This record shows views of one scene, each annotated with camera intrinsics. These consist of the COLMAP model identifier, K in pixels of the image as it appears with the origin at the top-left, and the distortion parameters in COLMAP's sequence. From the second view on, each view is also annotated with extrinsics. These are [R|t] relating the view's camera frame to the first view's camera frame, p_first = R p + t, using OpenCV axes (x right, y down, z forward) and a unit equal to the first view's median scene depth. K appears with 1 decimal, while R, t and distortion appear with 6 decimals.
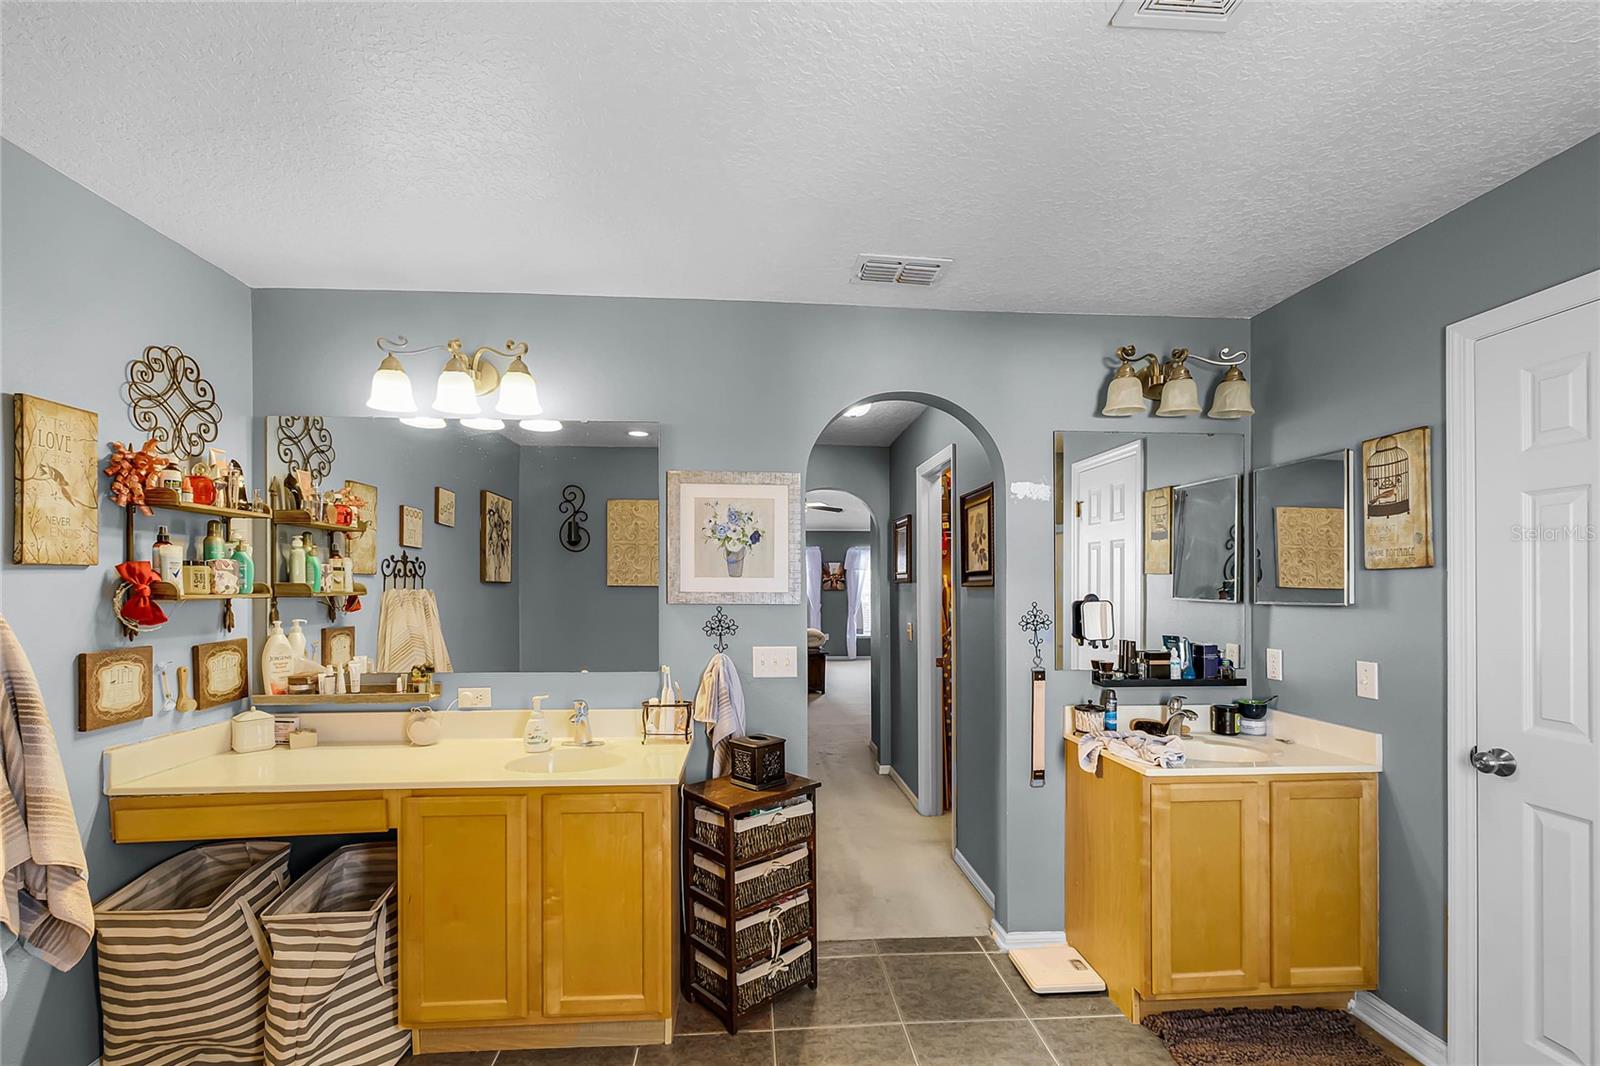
lens RADIAL K [[685.8, 0, 803.1], [0, 685.8, 577.8], [0, 0, 1]] dist [-0.017380, -0.000047]
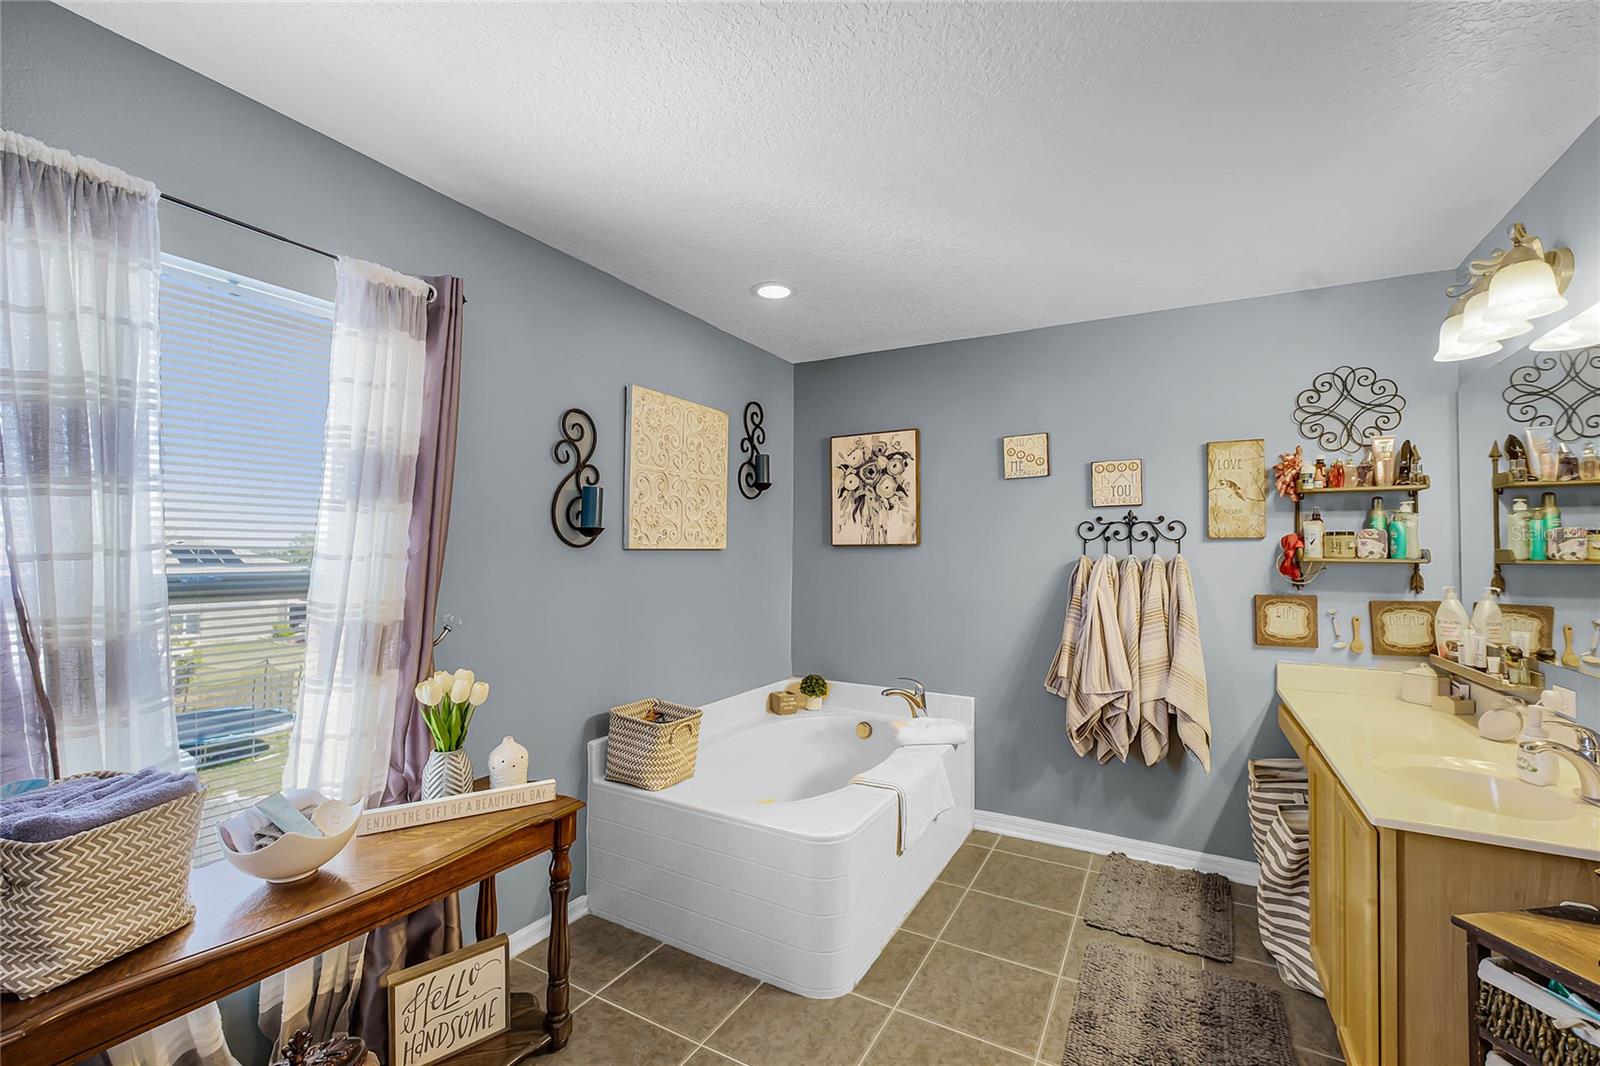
lens RADIAL K [[668.9, 0, 801.5], [0, 668.9, 537.6], [0, 0, 1]] dist [-0.001039, 0.000031]
pose [[-0.559440, -0.023600, -0.828535, 0.700460], [-0.000693, 0.999608, -0.028005, 0.021251], [0.828870, -0.015093, -0.559237, 0.856679]]
